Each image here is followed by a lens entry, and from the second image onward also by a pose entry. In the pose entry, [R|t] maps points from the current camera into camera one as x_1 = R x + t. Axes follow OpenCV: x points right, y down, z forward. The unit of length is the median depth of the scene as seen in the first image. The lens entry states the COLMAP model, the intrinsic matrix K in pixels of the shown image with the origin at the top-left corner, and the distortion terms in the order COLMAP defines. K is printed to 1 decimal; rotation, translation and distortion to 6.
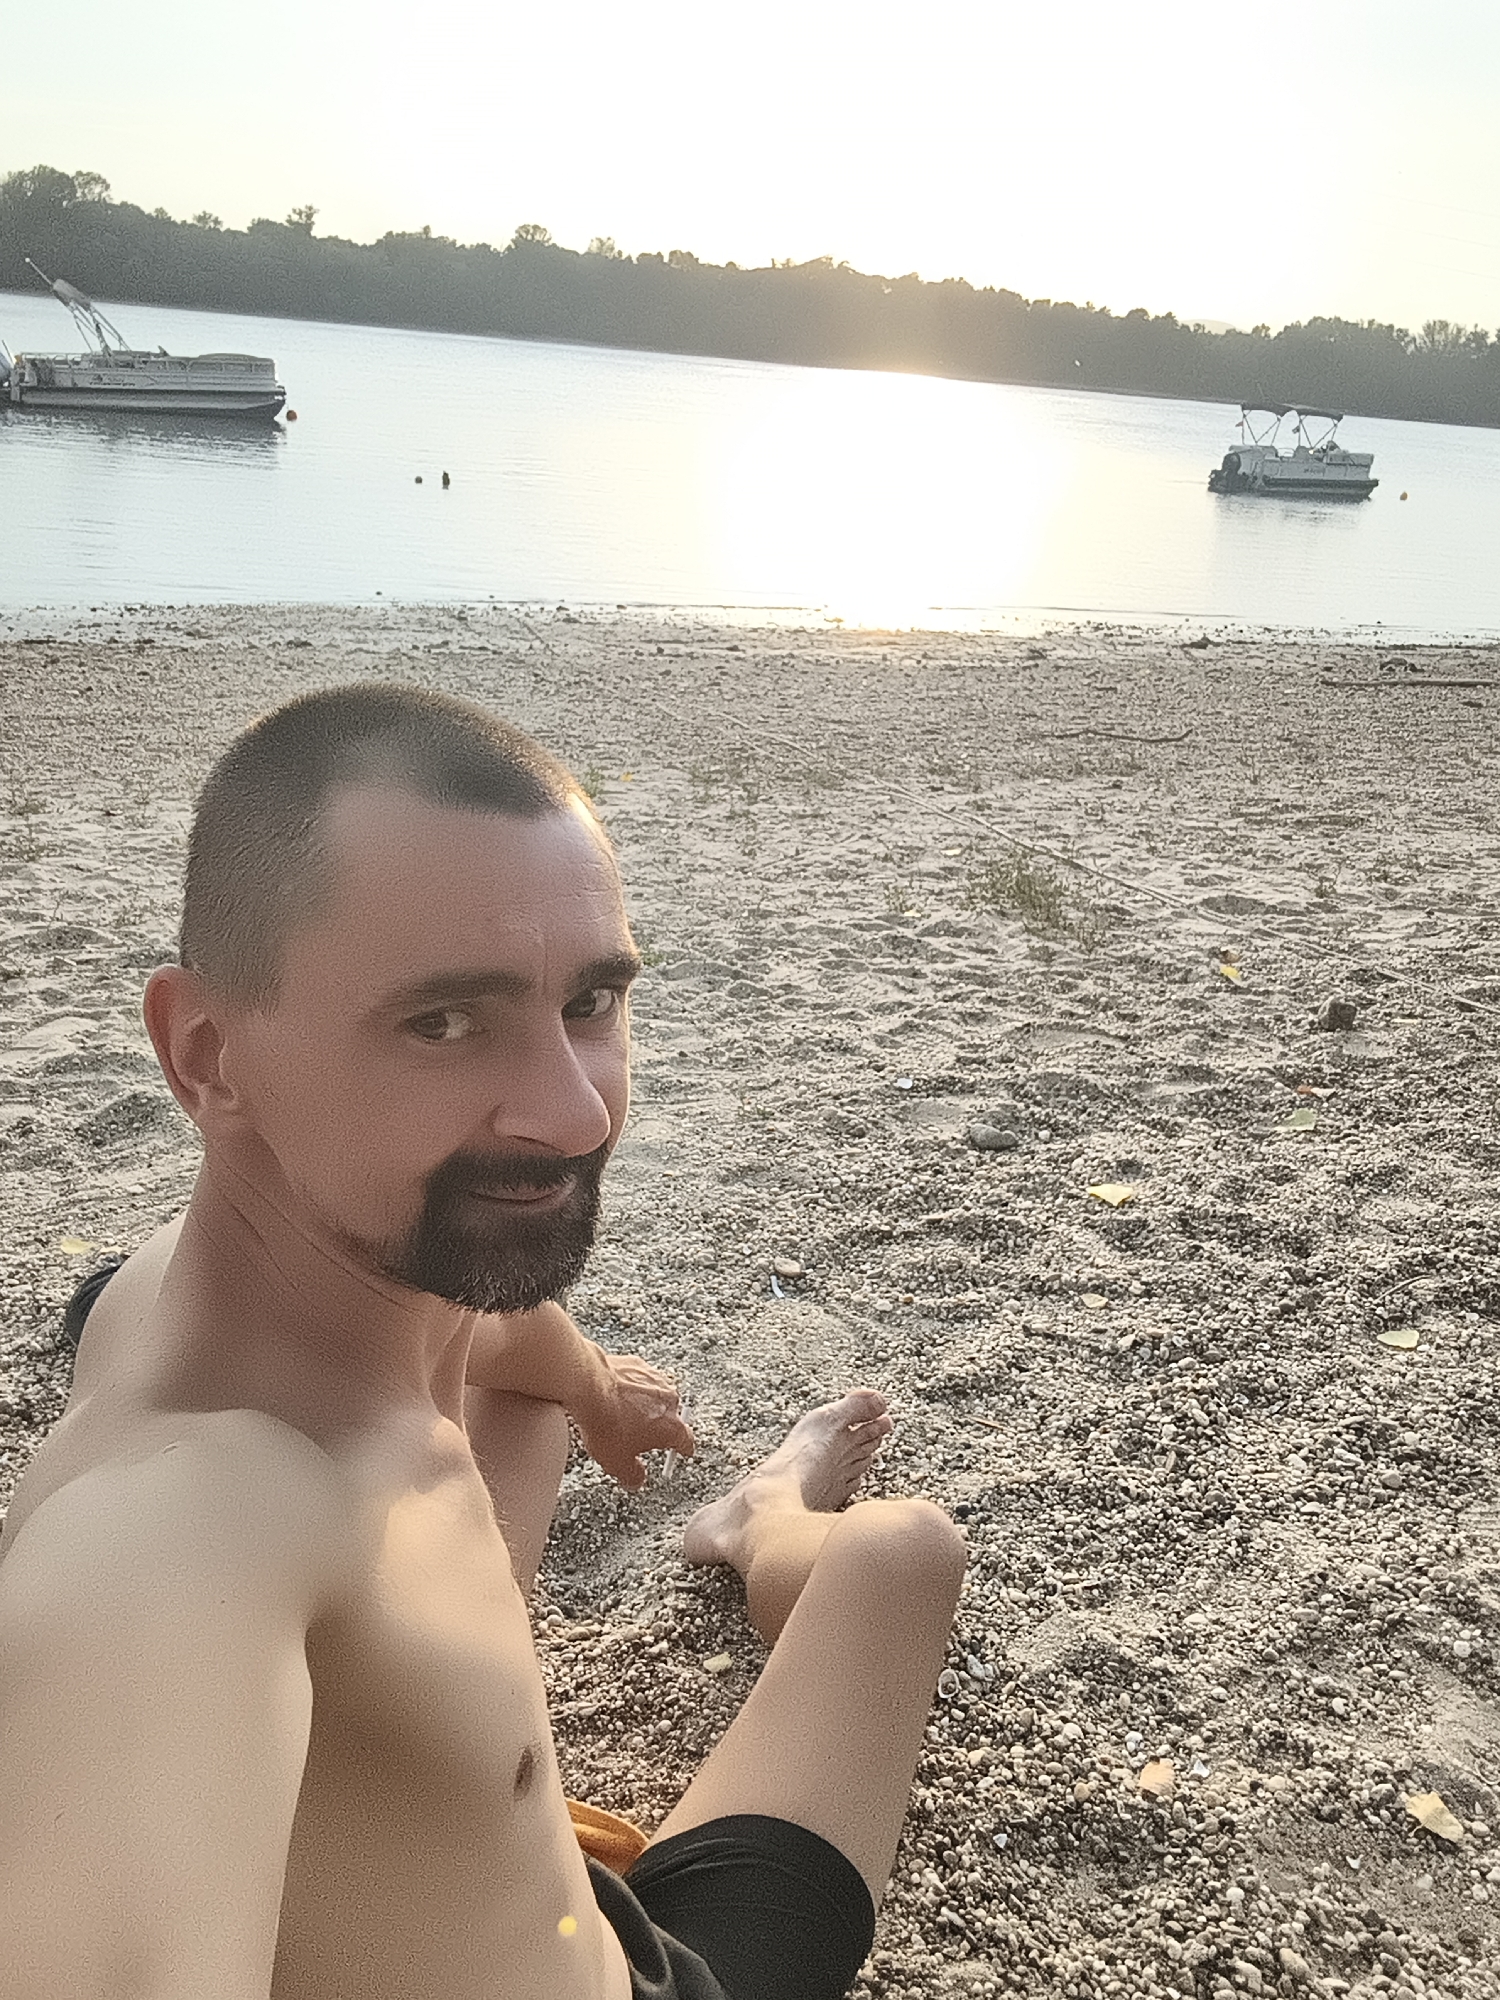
lens RADIAL K [[1580.4, 0, 762.2], [0, 1580.4, 998.8], [0, 0, 1]] dist [0.072343, -0.182846]
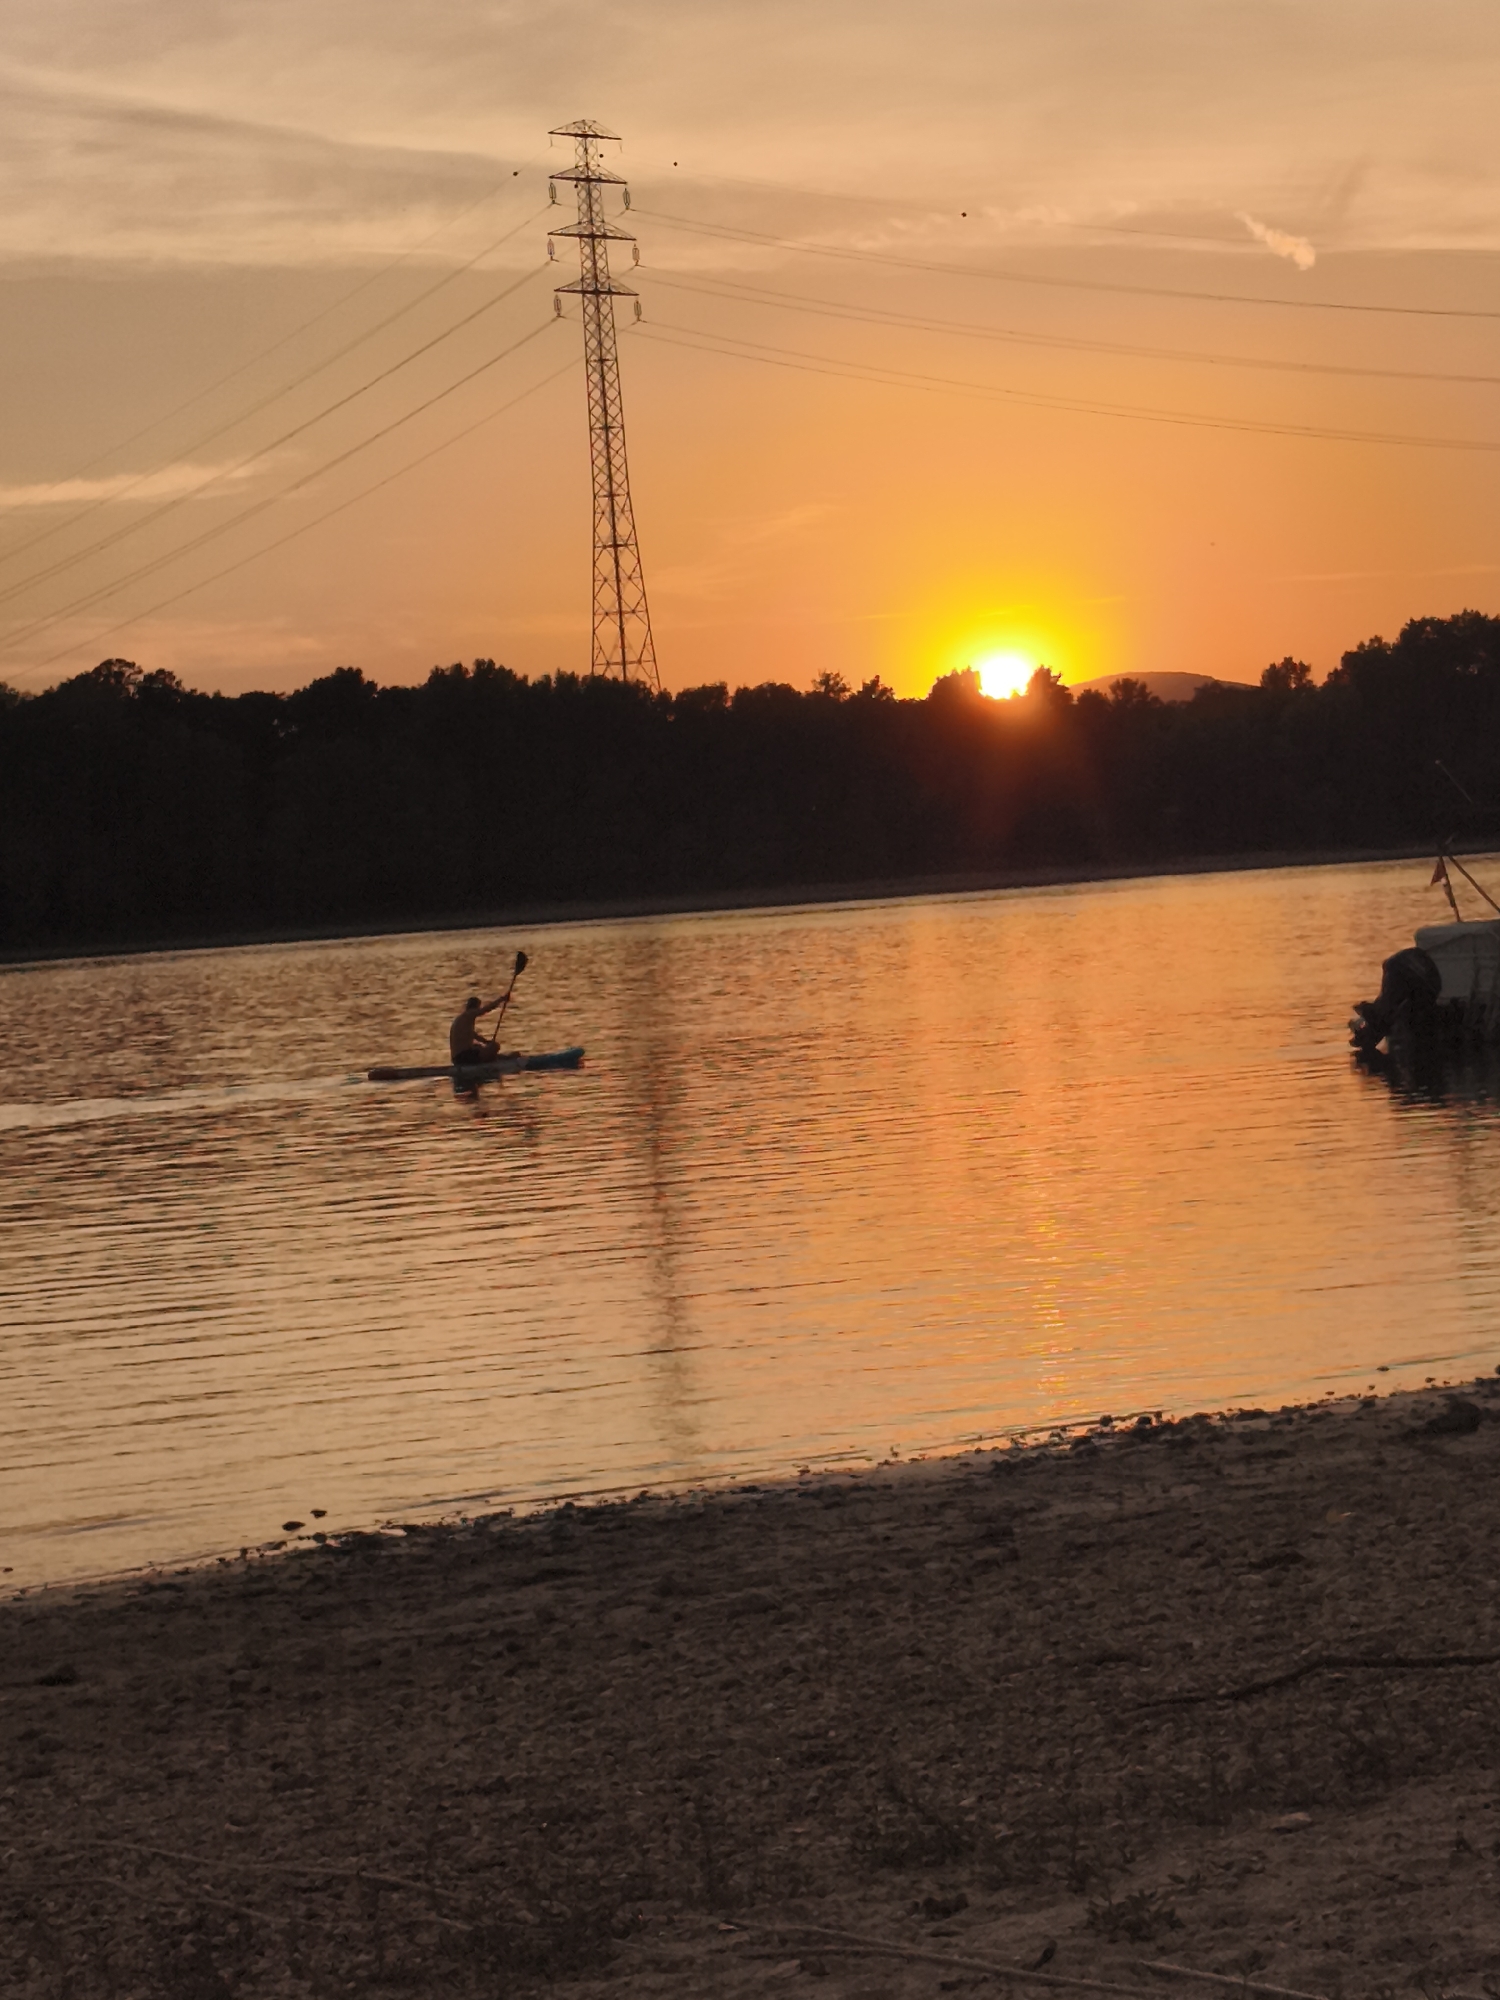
lens RADIAL K [[4707.6, 0, 758.4], [0, 4707.6, 866.0], [0, 0, 1]] dist [0.194156, -0.201579]
pose [[0.974138, -0.154548, 0.164835, -0.042027], [0.205424, 0.909584, -0.361191, -0.005827], [-0.094110, 0.385710, 0.917808, 0.228295]]
